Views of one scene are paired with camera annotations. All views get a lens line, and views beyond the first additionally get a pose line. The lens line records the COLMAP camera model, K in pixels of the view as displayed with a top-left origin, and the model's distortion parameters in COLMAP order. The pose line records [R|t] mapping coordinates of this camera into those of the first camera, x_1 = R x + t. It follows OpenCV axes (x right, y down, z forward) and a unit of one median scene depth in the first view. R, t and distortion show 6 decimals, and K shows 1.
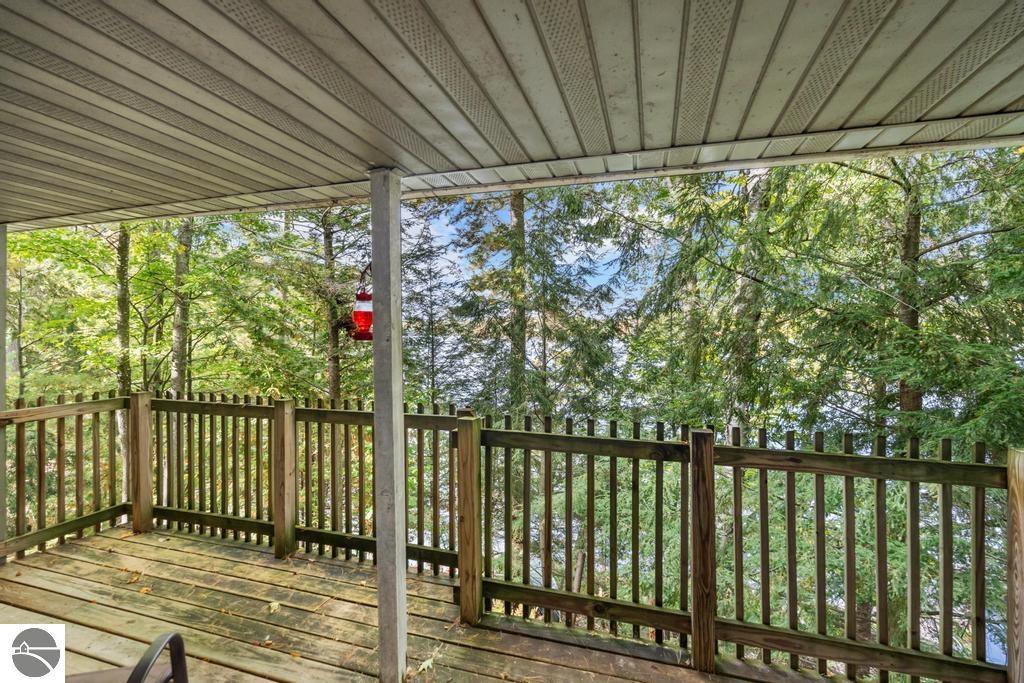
lens RADIAL K [[449.0, 0, 507.1], [0, 449.0, 336.2], [0, 0, 1]] dist [-0.005976, -0.000485]
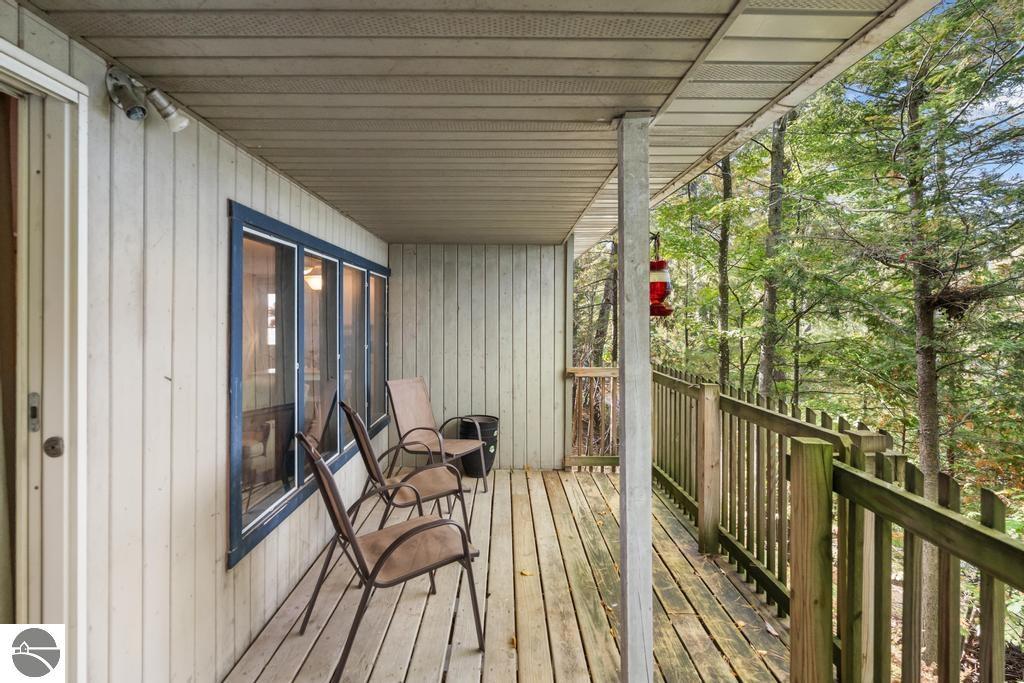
lens RADIAL K [[477.1, 0, 493.6], [0, 477.1, 316.9], [0, 0, 1]] dist [0.000861, 0.000288]
pose [[0.323996, 0.000358, -0.946058, 0.305138], [-0.010919, 0.999935, -0.003361, 0.010683], [0.945995, 0.011419, 0.323979, 0.270518]]
